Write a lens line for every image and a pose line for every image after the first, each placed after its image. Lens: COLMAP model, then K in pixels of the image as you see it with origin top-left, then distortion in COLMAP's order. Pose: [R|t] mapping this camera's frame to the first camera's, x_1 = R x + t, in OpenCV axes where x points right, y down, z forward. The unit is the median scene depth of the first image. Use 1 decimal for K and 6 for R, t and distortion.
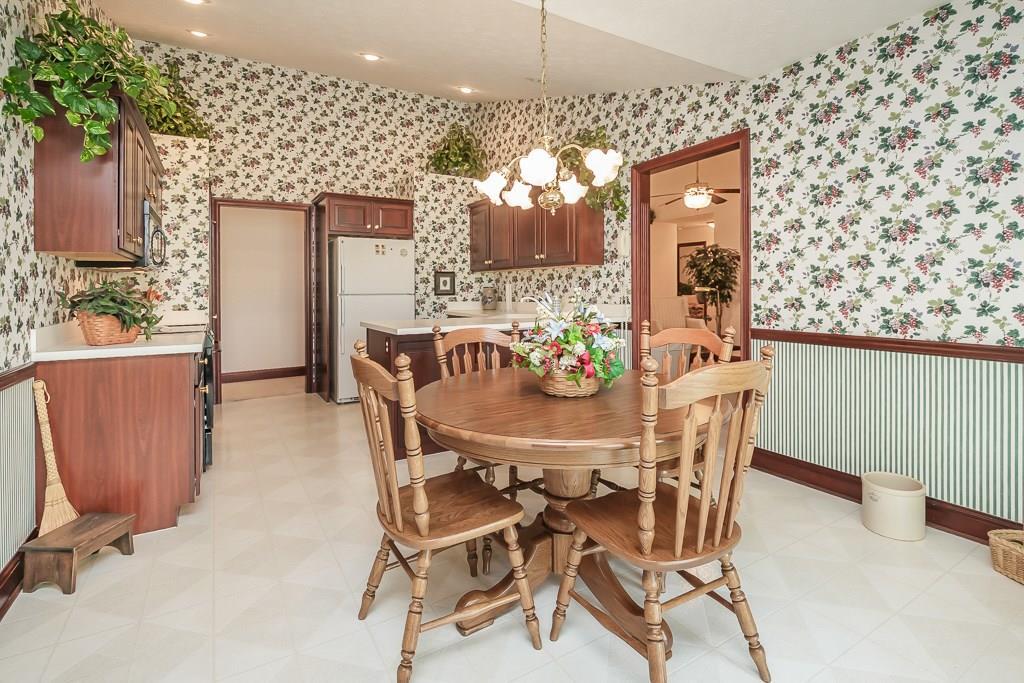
lens RADIAL K [[462.8, 0, 513.0], [0, 462.8, 348.6], [0, 0, 1]] dist [-0.017184, 0.000726]
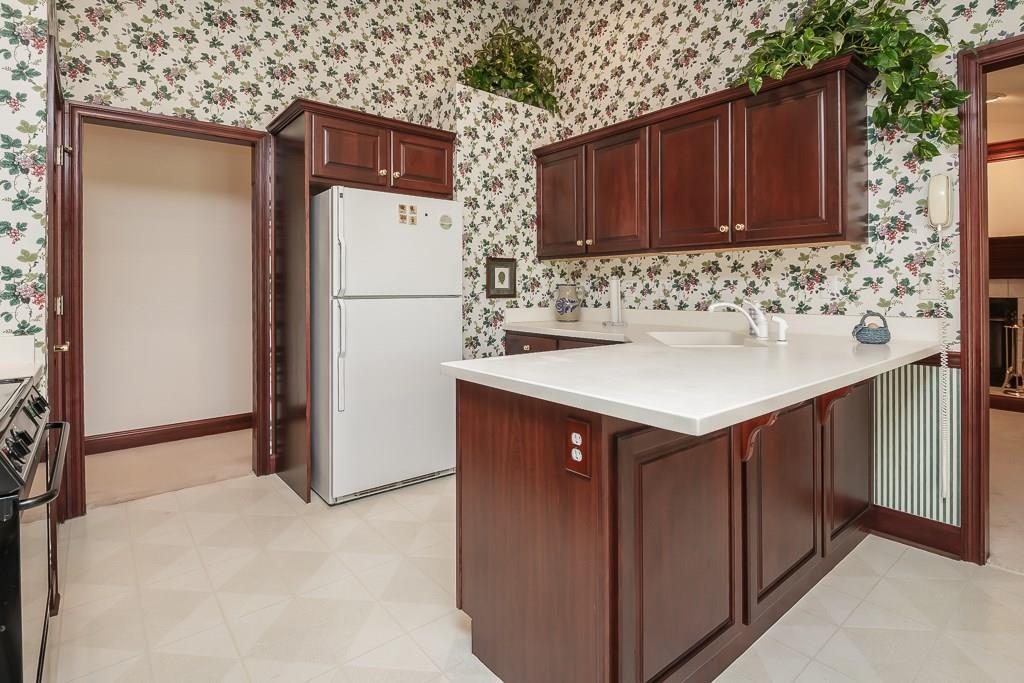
lens RADIAL K [[511.4, 0, 512.0], [0, 511.4, 341.5], [0, 0, 1]] dist [-0.002141, -0.000243]
pose [[0.990752, -0.008080, 0.135445, -0.221865], [0.011868, 0.999560, -0.027185, -0.040669], [-0.135166, 0.028541, 0.990412, 0.345063]]
